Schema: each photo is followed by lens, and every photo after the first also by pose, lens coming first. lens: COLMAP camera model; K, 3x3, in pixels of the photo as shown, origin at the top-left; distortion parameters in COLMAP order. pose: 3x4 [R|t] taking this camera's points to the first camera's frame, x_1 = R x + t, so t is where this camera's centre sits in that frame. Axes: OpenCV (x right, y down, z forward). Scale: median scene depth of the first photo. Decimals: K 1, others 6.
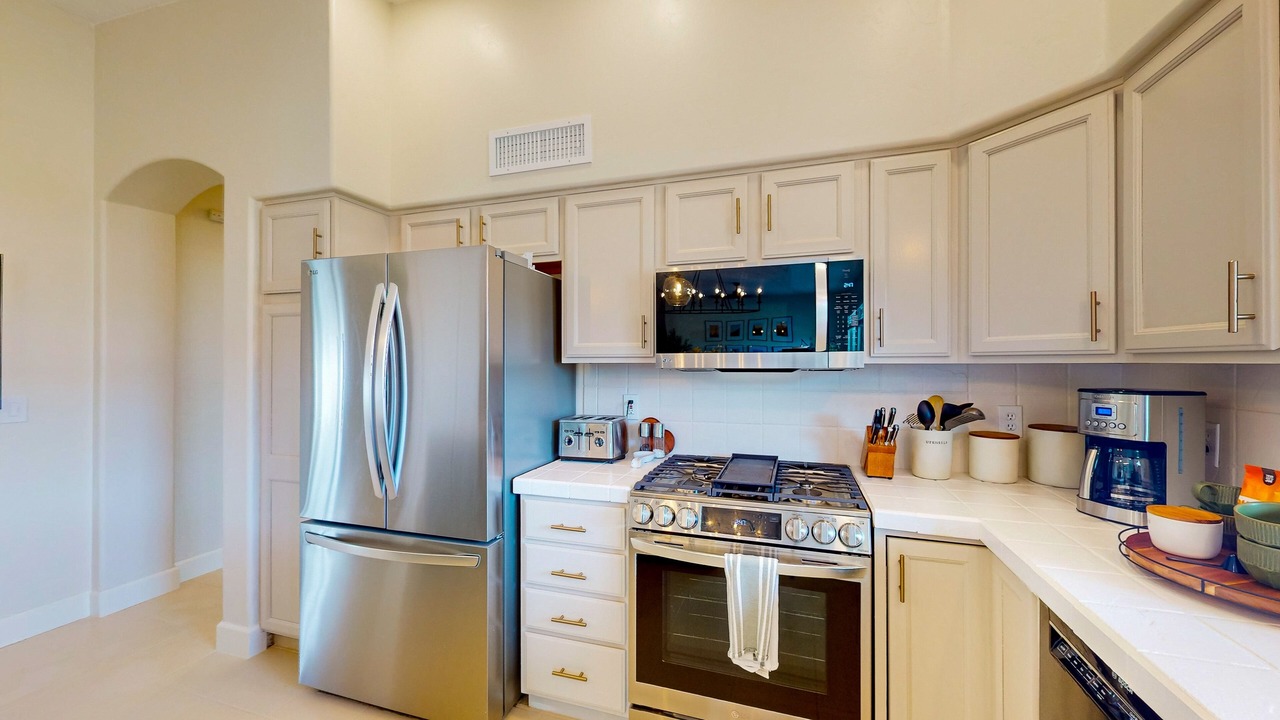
lens RADIAL K [[481.6, 0, 641.6], [0, 481.6, 360.0], [0, 0, 1]] dist [-0.001197, -0.000228]
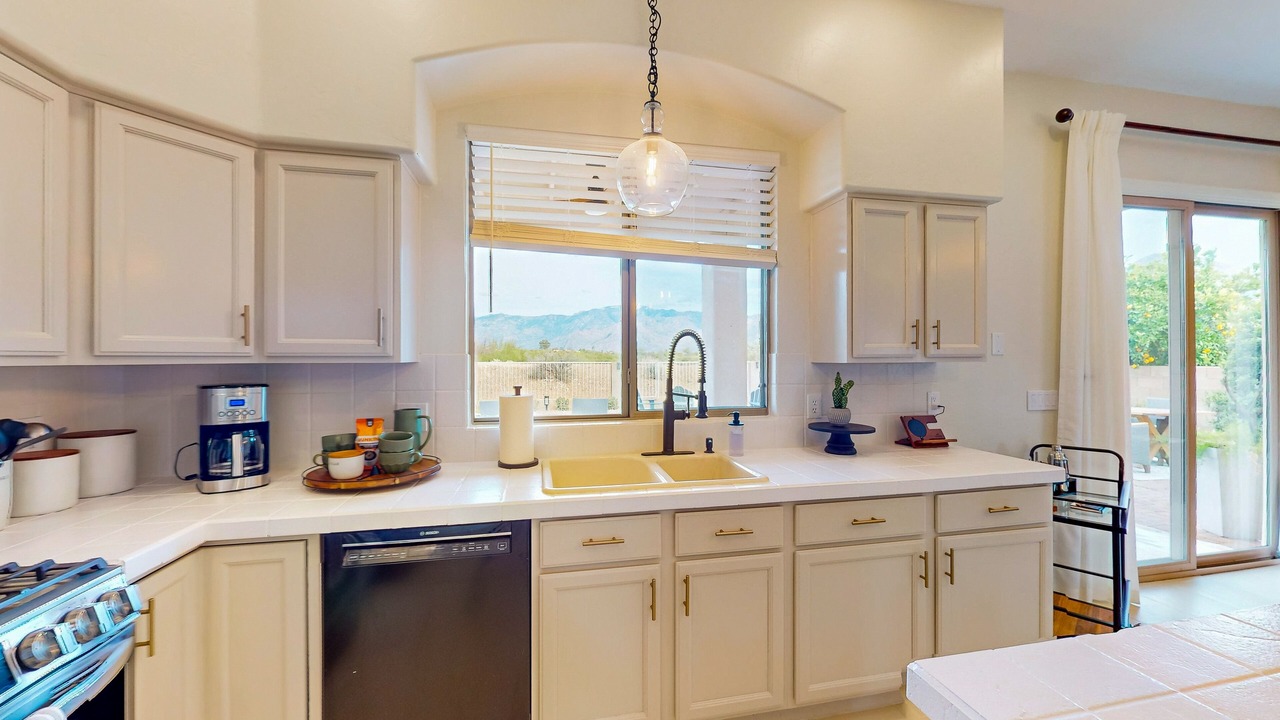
lens RADIAL K [[481.6, 0, 641.1], [0, 481.6, 359.7], [0, 0, 1]] dist [-0.001197, -0.000228]
pose [[-0.500786, 0.002582, 0.865567, -0.498714], [0.001935, 0.999996, -0.001863, 0.000902], [-0.865569, 0.000742, -0.500789, 0.583786]]
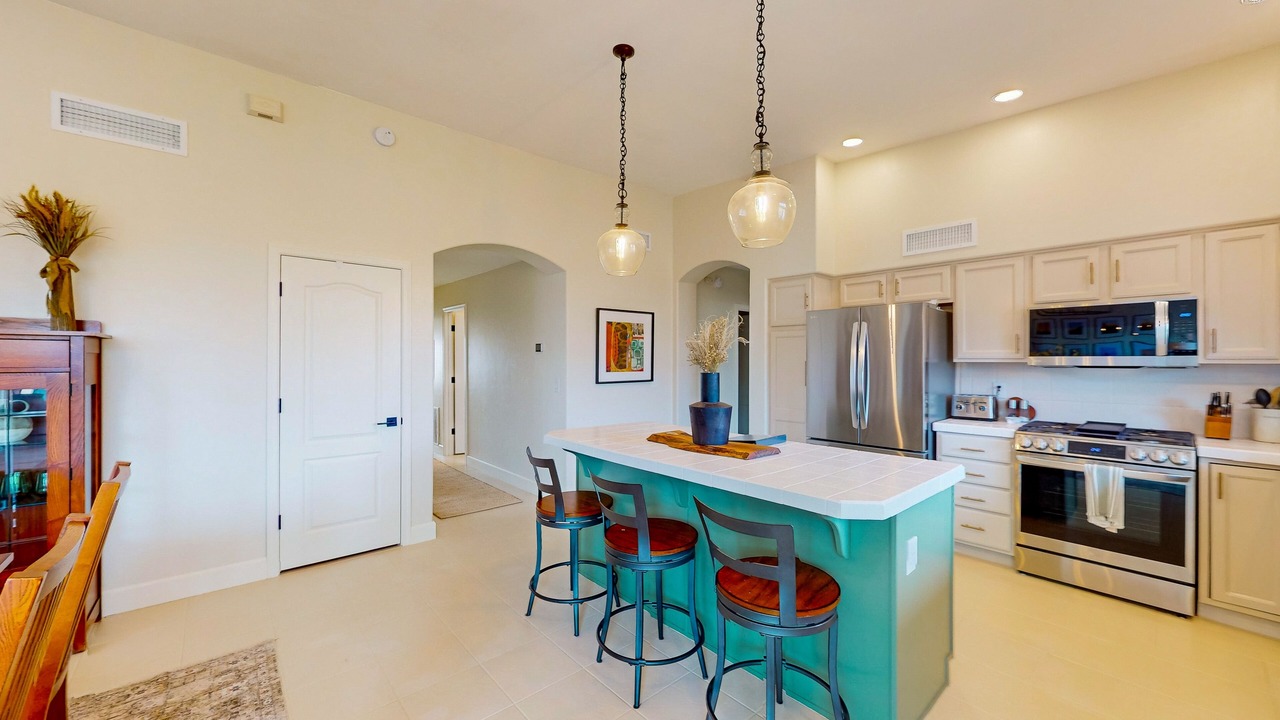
lens RADIAL K [[481.6, 0, 635.6], [0, 481.6, 354.5], [0, 0, 1]] dist [-0.001197, -0.000228]
pose [[0.856117, -0.000855, -0.516781, -0.295535], [-0.004039, 0.999957, -0.008344, -0.001488], [0.516766, 0.009230, 0.856077, -1.253729]]
